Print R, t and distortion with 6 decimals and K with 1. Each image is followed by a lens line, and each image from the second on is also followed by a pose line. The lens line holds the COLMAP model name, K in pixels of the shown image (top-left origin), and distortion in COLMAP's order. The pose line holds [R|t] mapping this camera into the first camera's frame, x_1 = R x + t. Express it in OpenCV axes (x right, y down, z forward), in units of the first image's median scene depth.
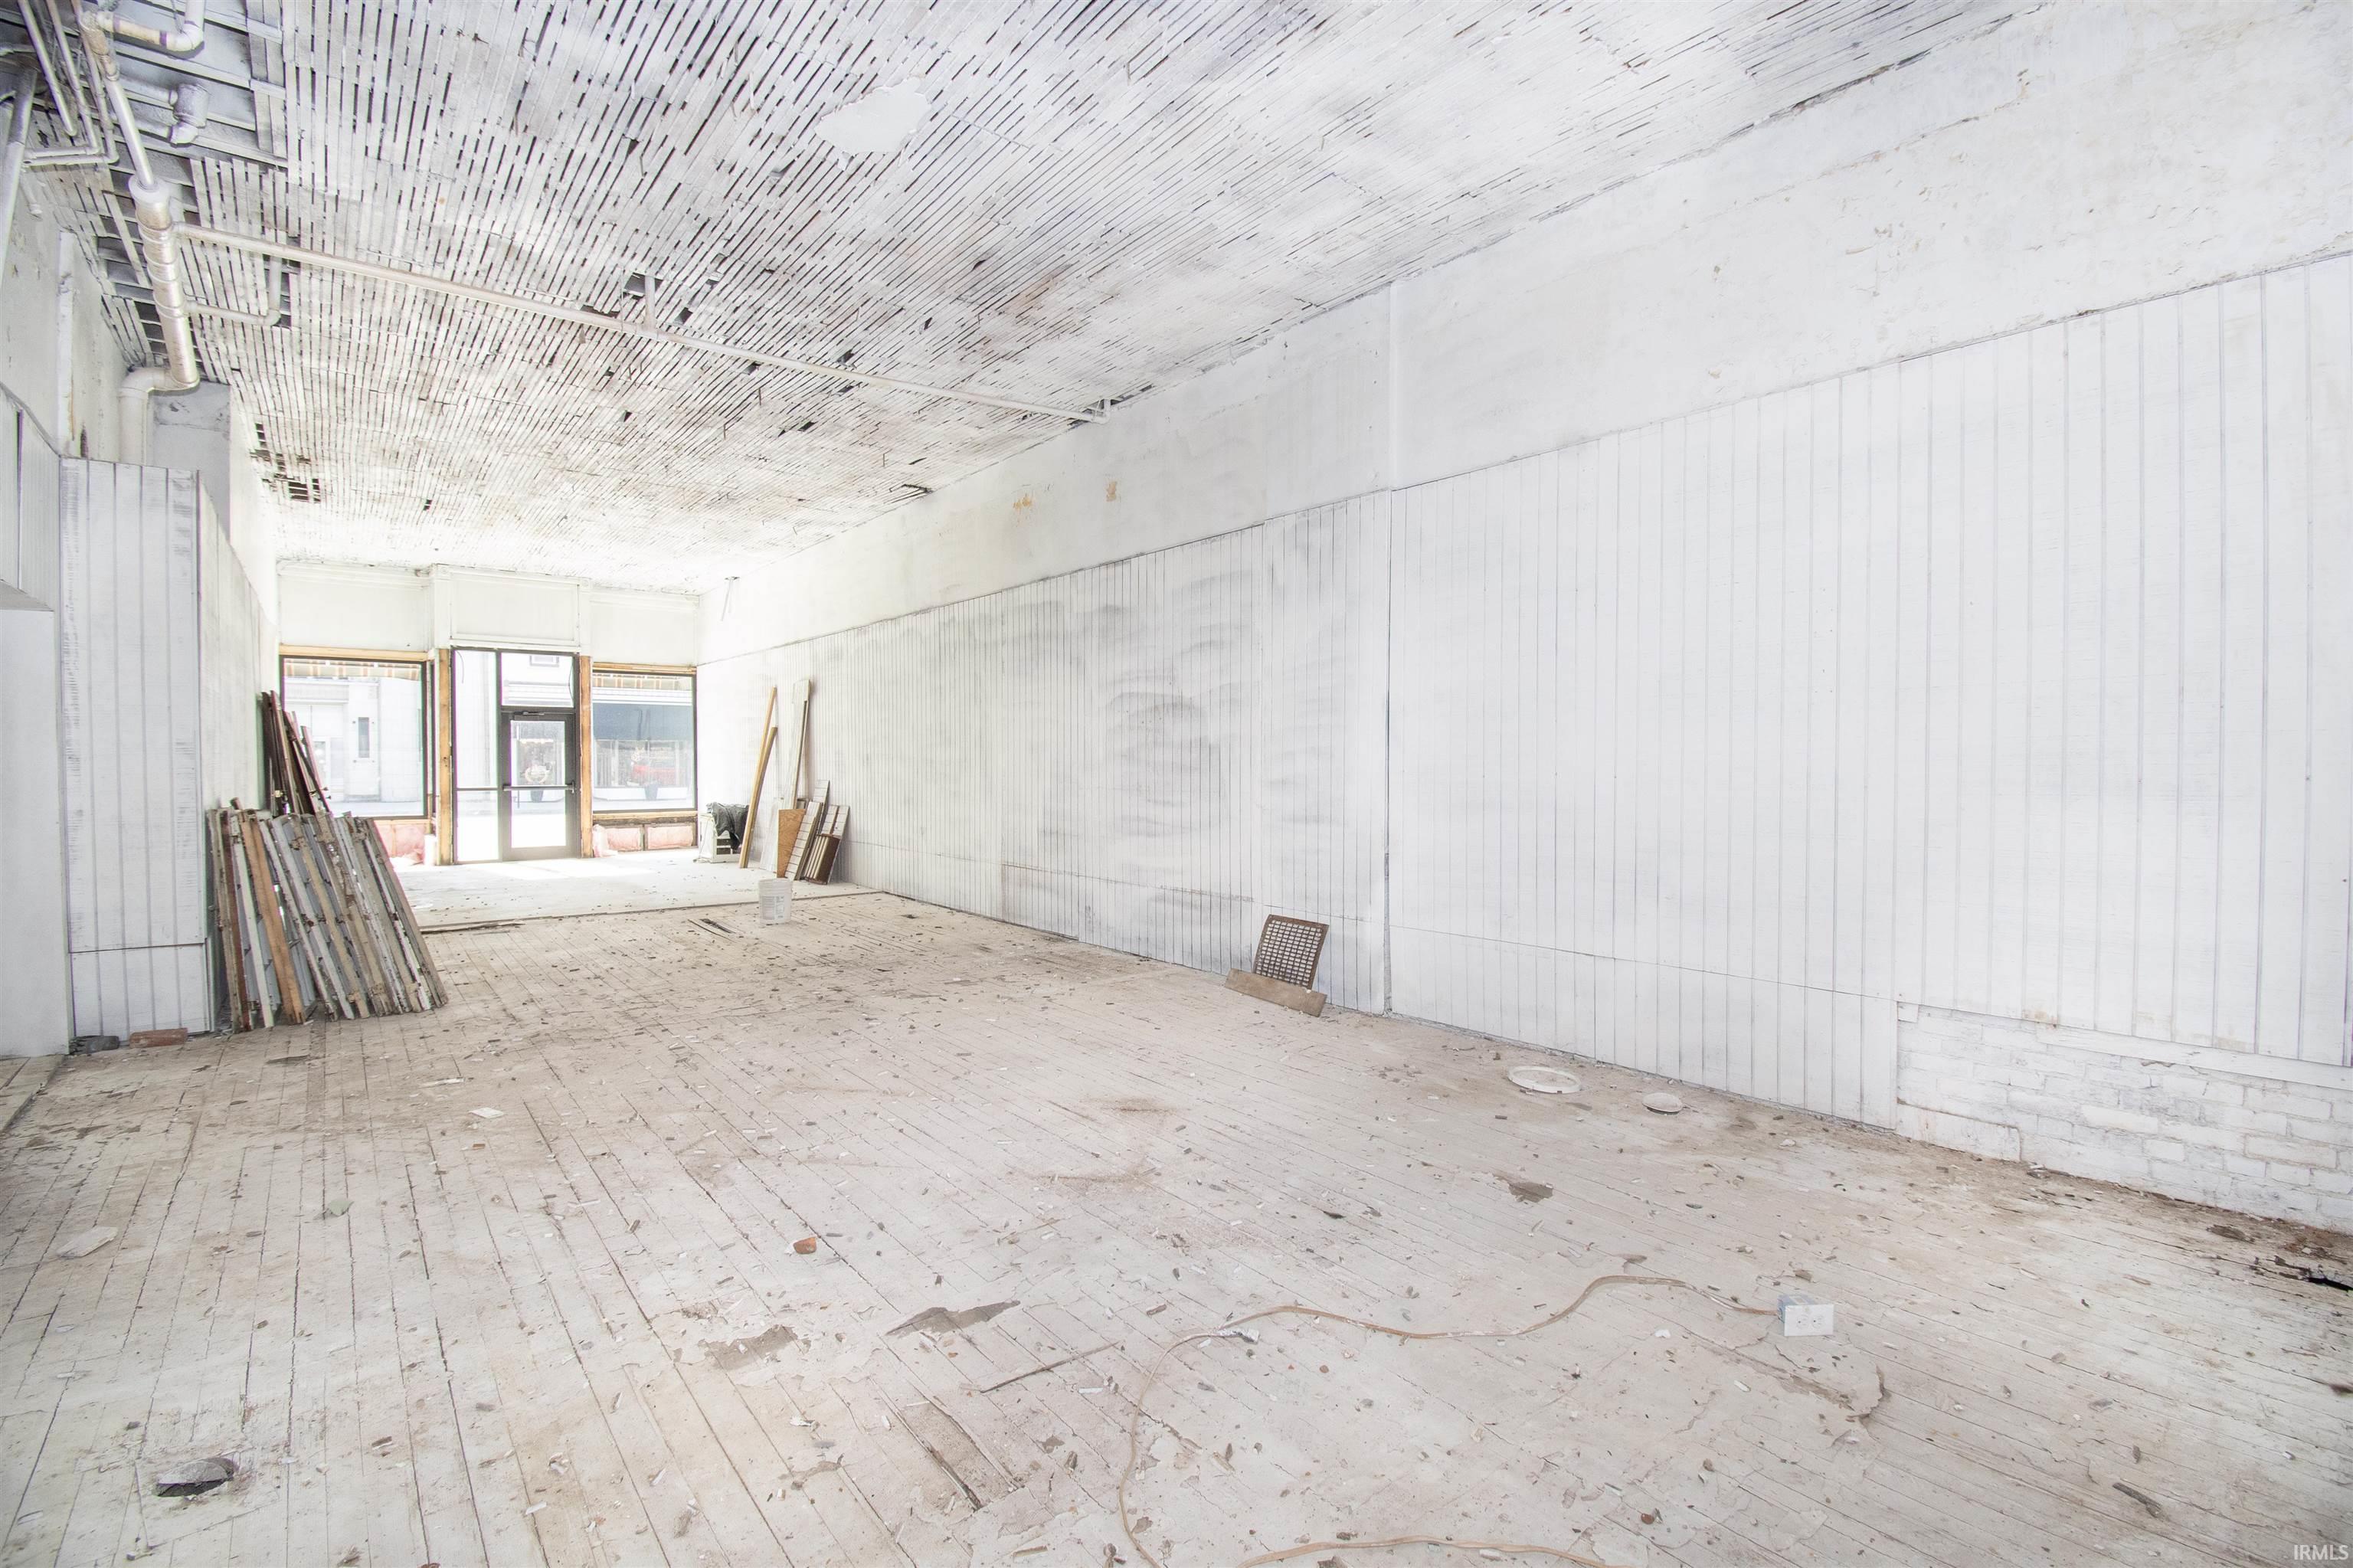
lens RADIAL K [[1069.4, 0, 1176.5], [0, 1069.4, 784.0], [0, 0, 1]] dist [0.000899, -0.000196]
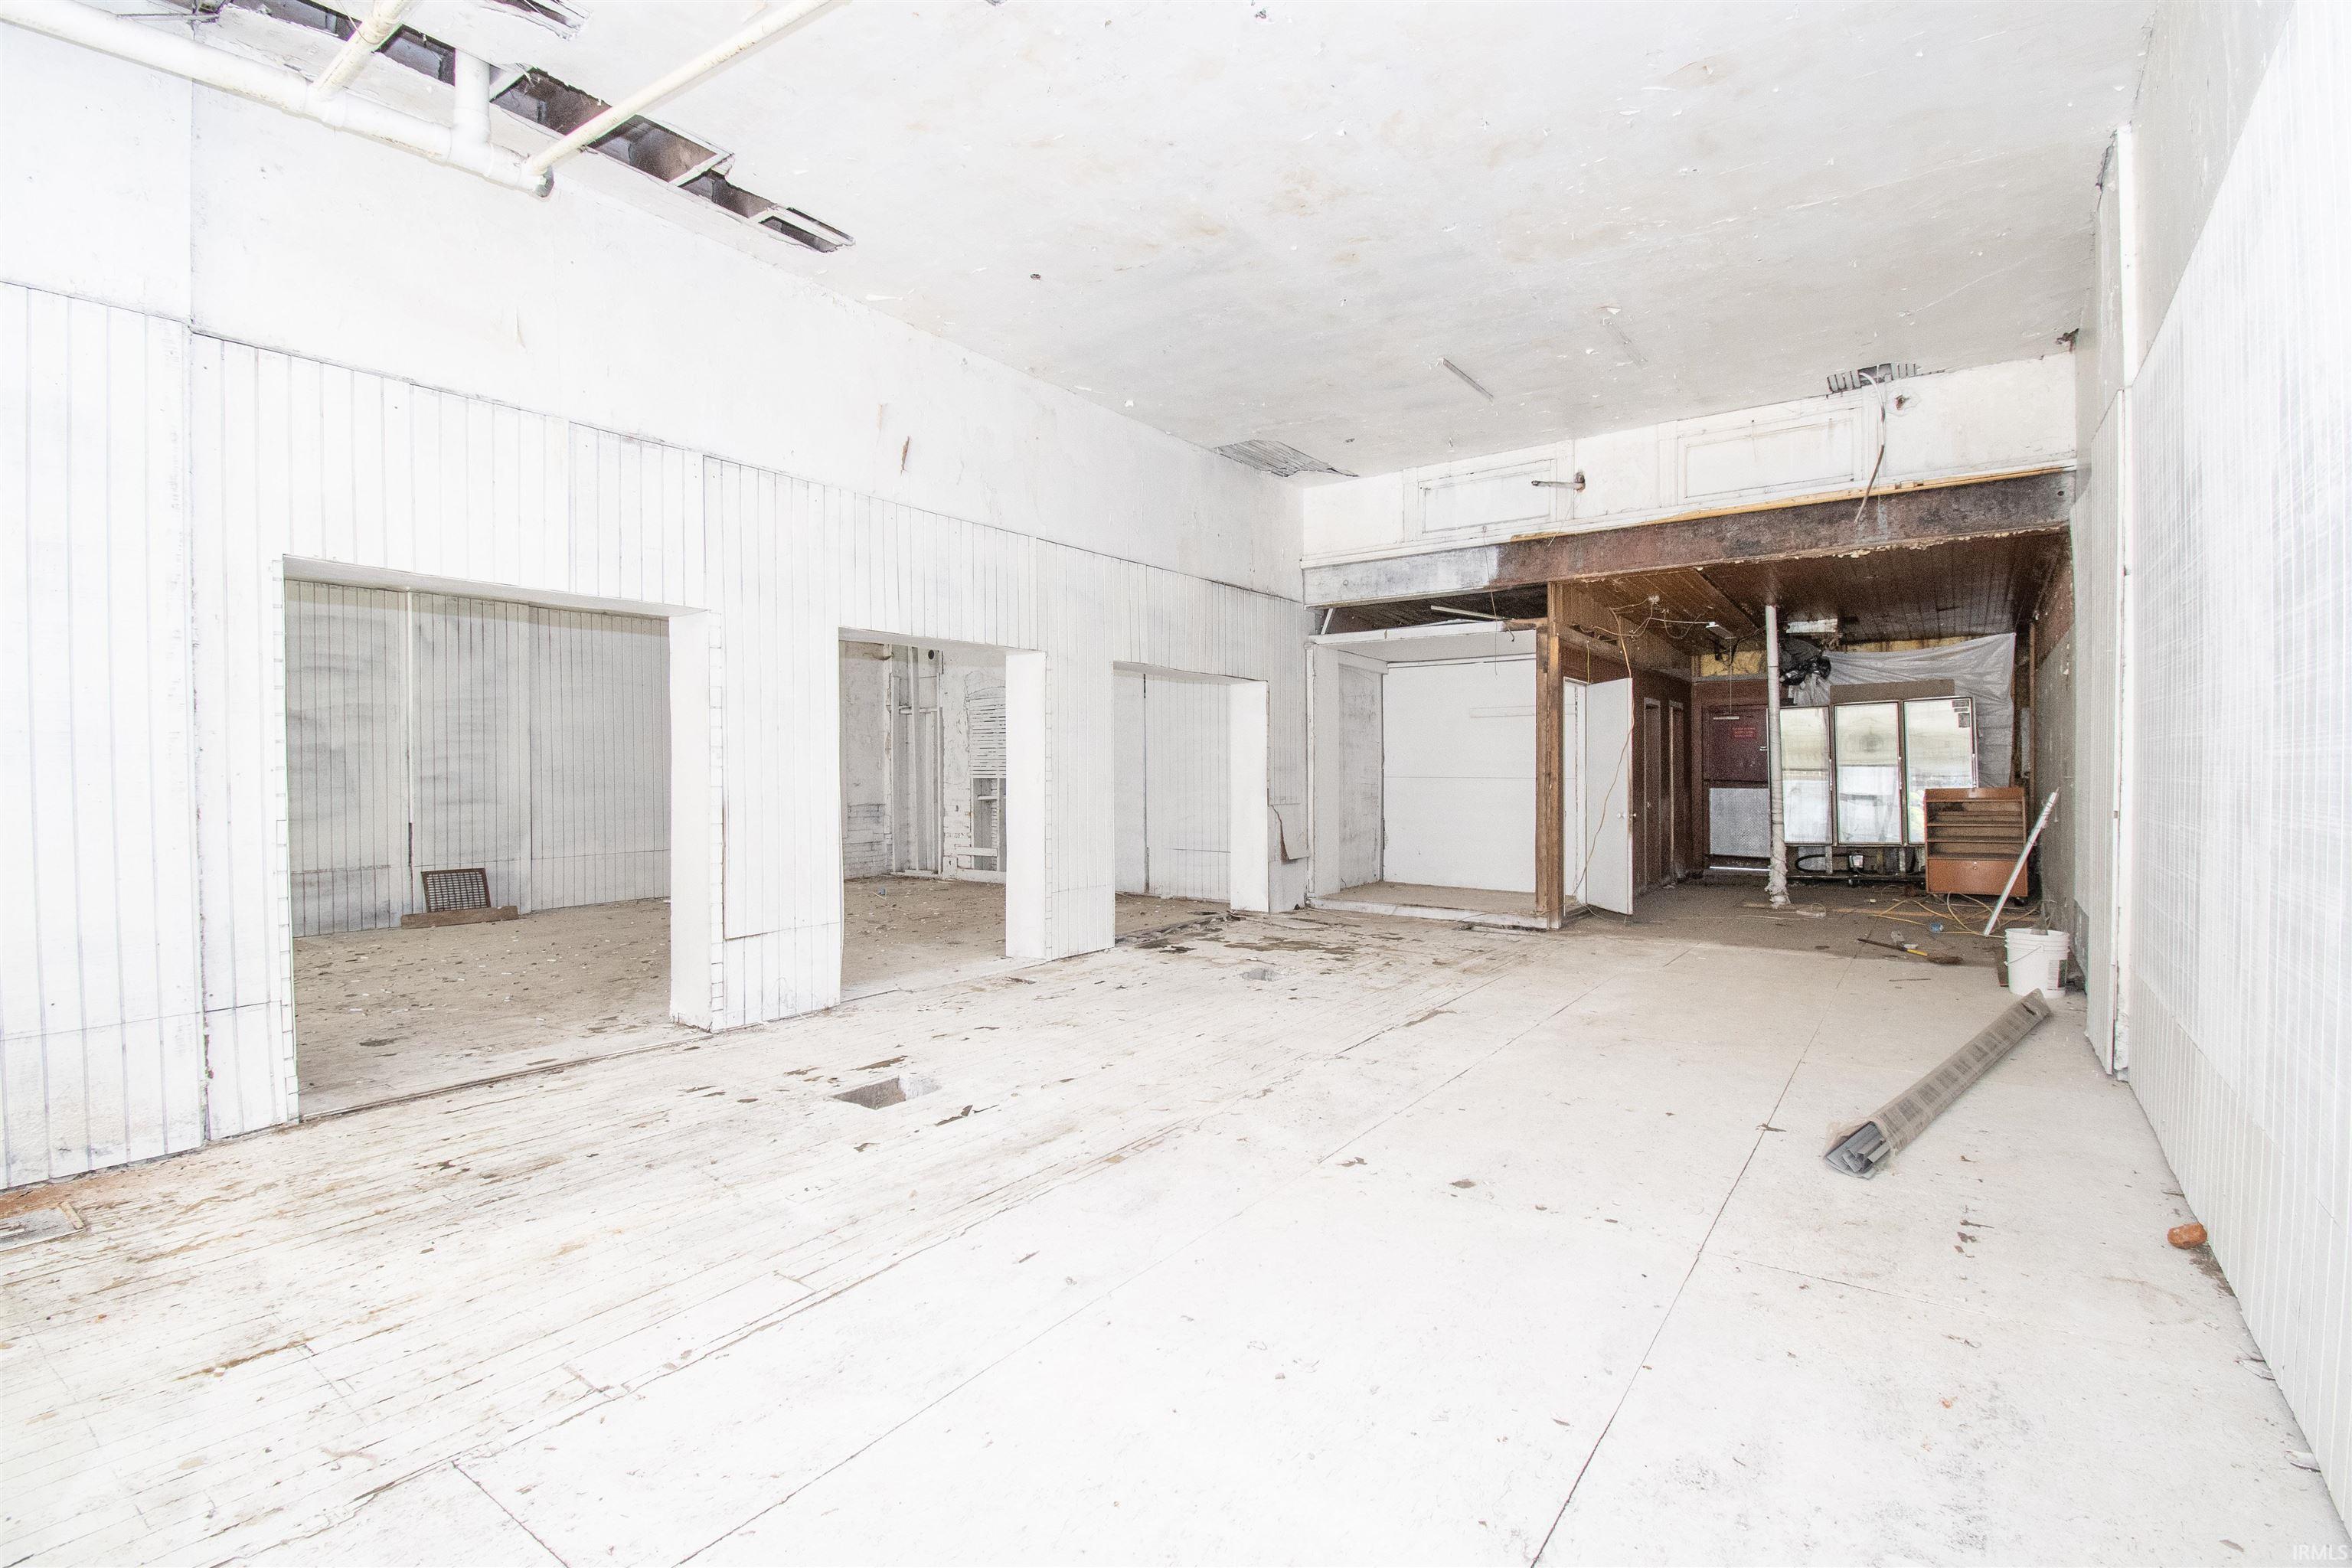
lens RADIAL K [[1068.9, 0, 1176.0], [0, 1068.9, 784.0], [0, 0, 1]] dist [0.000899, -0.000196]
pose [[-0.256729, -0.012920, 0.966397, -1.599262], [0.023927, 0.999519, 0.019719, 0.002431], [-0.966187, 0.028185, -0.256296, 0.411689]]
